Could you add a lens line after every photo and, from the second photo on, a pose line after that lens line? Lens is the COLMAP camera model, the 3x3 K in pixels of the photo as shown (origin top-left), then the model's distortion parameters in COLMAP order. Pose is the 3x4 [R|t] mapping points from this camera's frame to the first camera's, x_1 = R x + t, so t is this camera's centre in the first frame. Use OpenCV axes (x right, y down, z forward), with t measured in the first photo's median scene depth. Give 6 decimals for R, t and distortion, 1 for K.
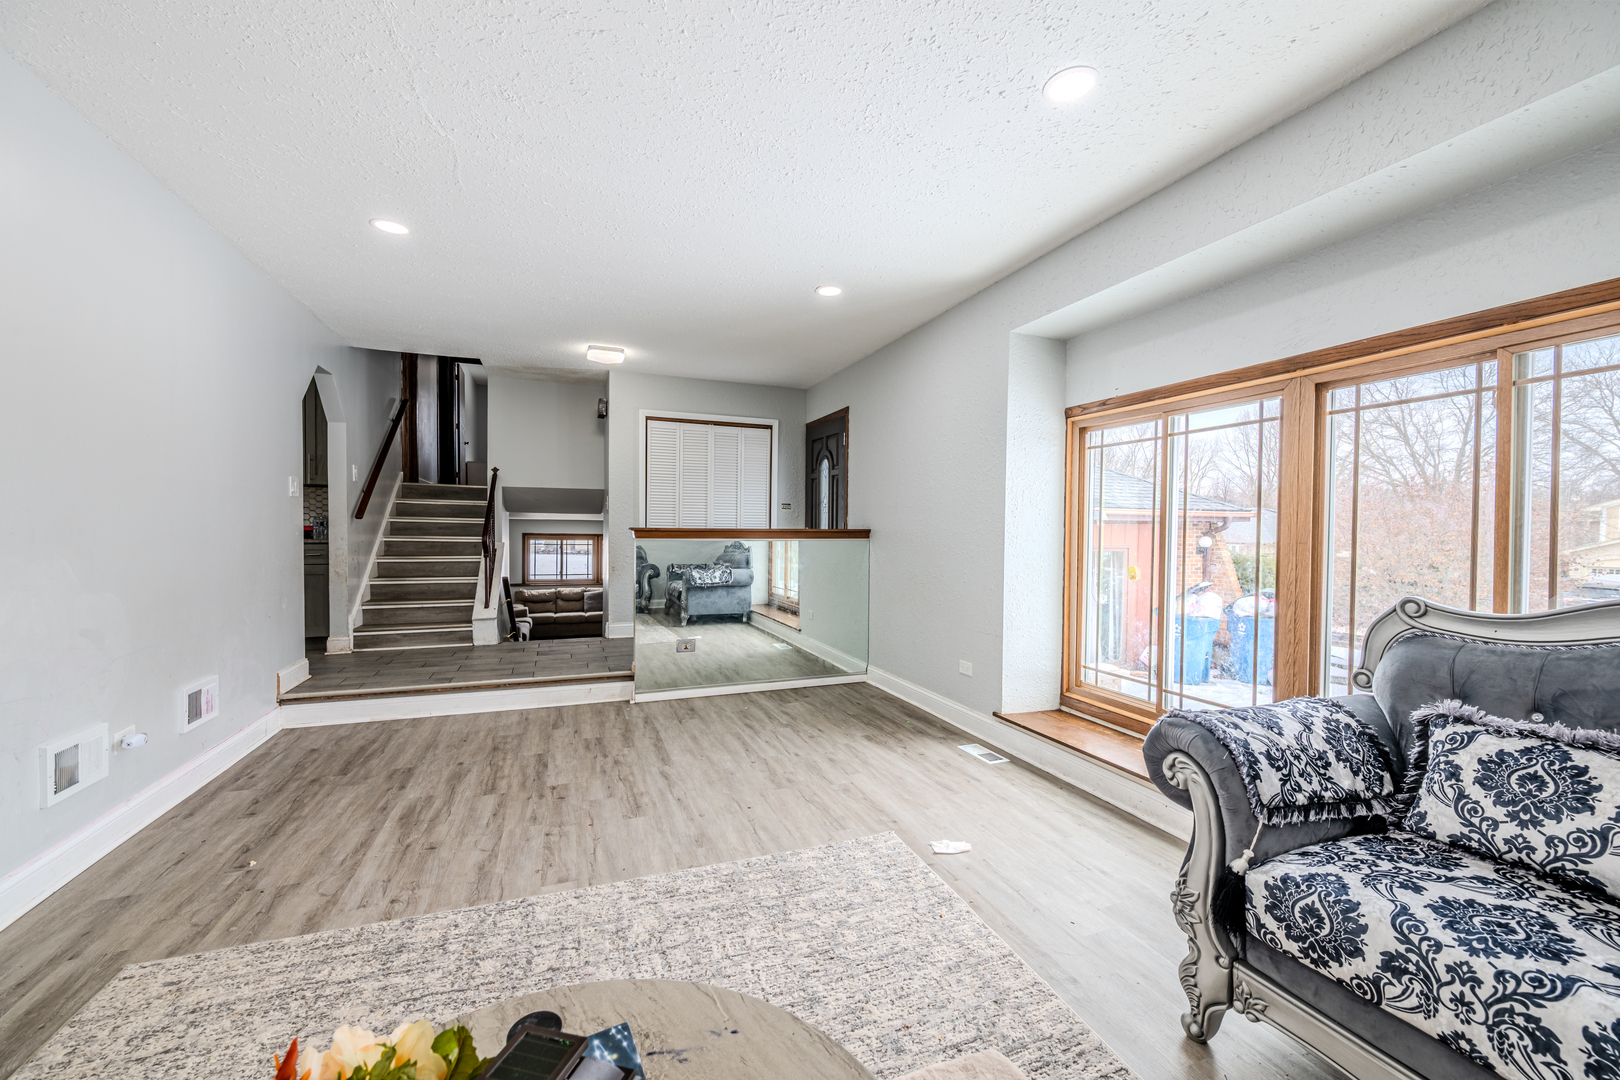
lens RADIAL K [[635.7, 0, 813.4], [0, 635.7, 538.7], [0, 0, 1]] dist [-0.000382, 0.000388]
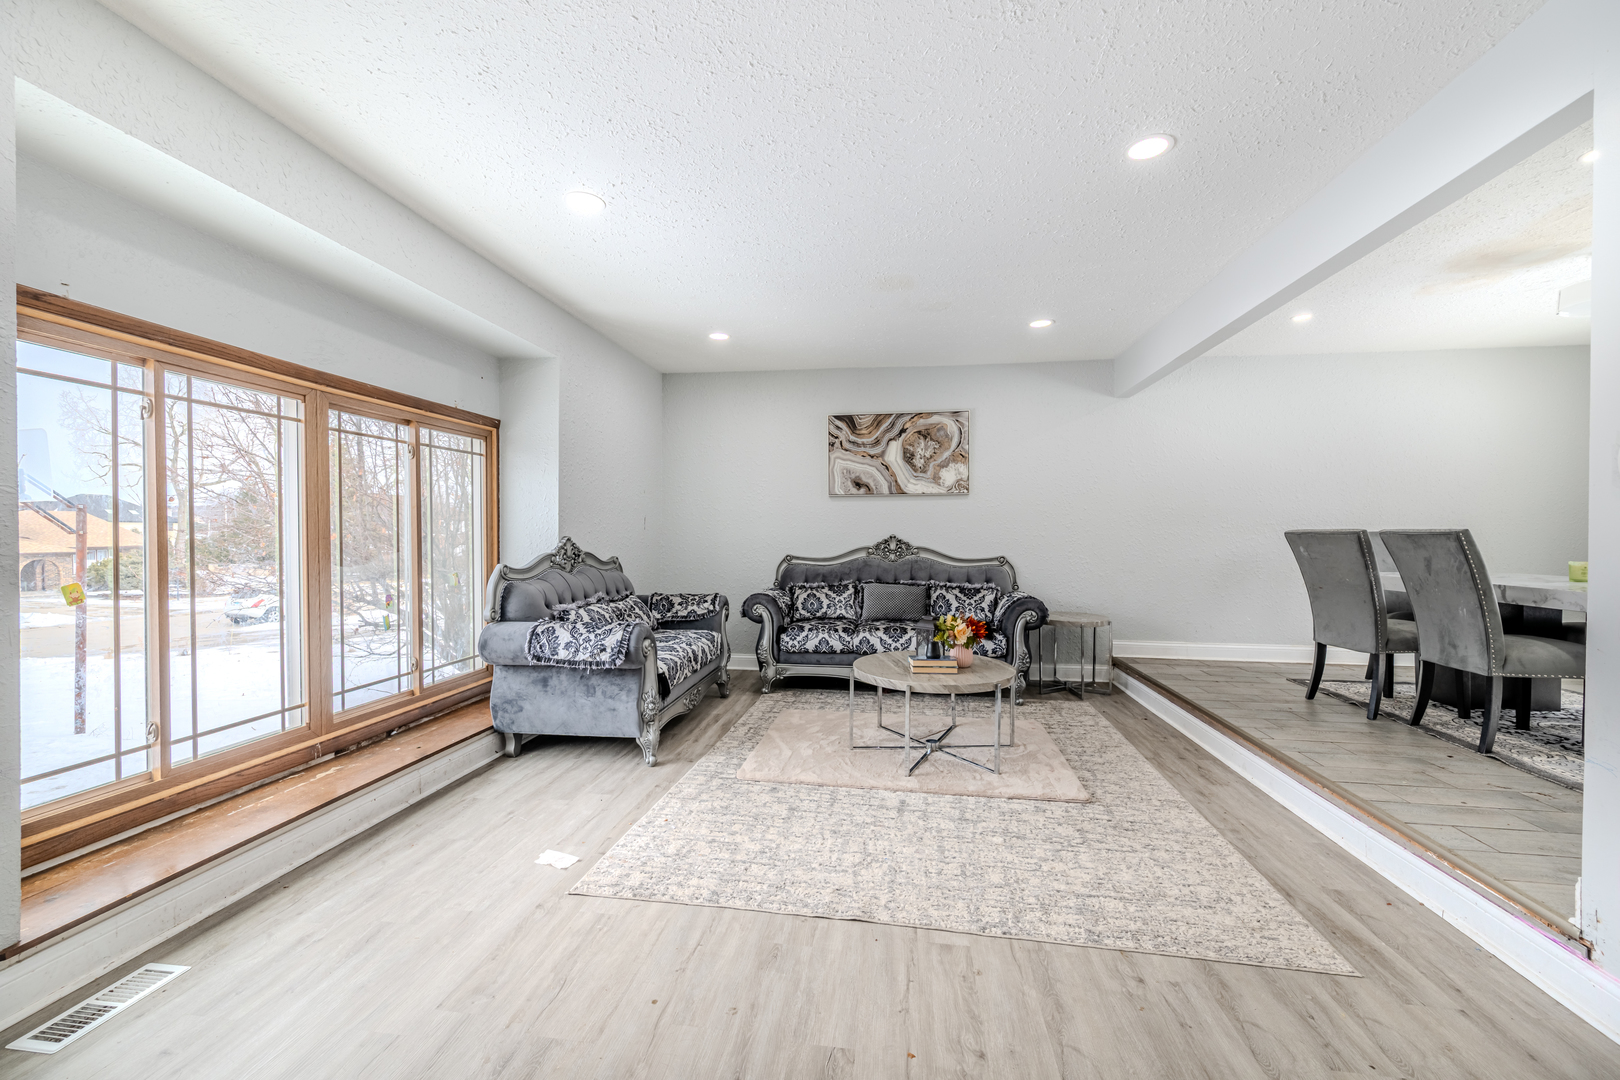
lens RADIAL K [[635.7, 0, 813.4], [0, 635.7, 538.7], [0, 0, 1]] dist [-0.000382, 0.000388]
pose [[-0.869907, -0.014530, 0.493002, -0.677252], [-0.002998, 0.999703, 0.024174, -0.027070], [-0.493207, 0.019551, -0.869692, 1.889457]]
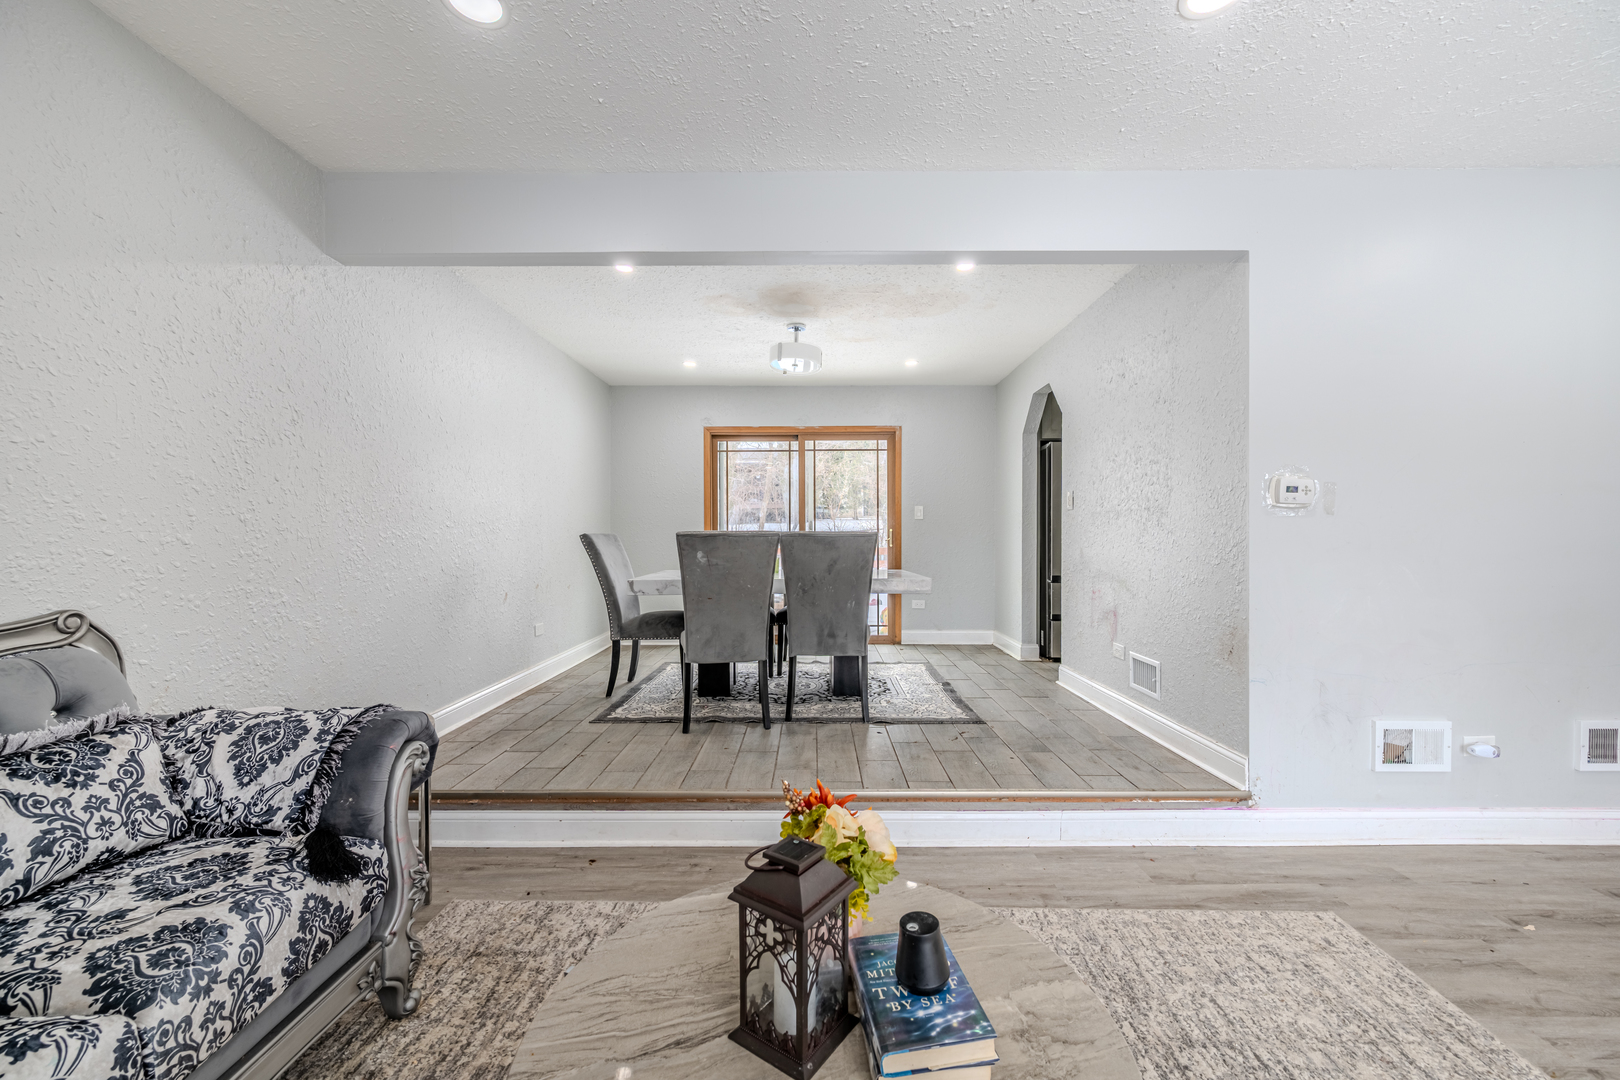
lens RADIAL K [[635.7, 0, 813.4], [0, 635.7, 538.7], [0, 0, 1]] dist [-0.000382, 0.000388]
pose [[-0.368933, -0.003225, -0.929450, 0.300809], [-0.014747, 0.999888, 0.002384, -0.003713], [0.929339, 0.014586, -0.368940, 0.444104]]
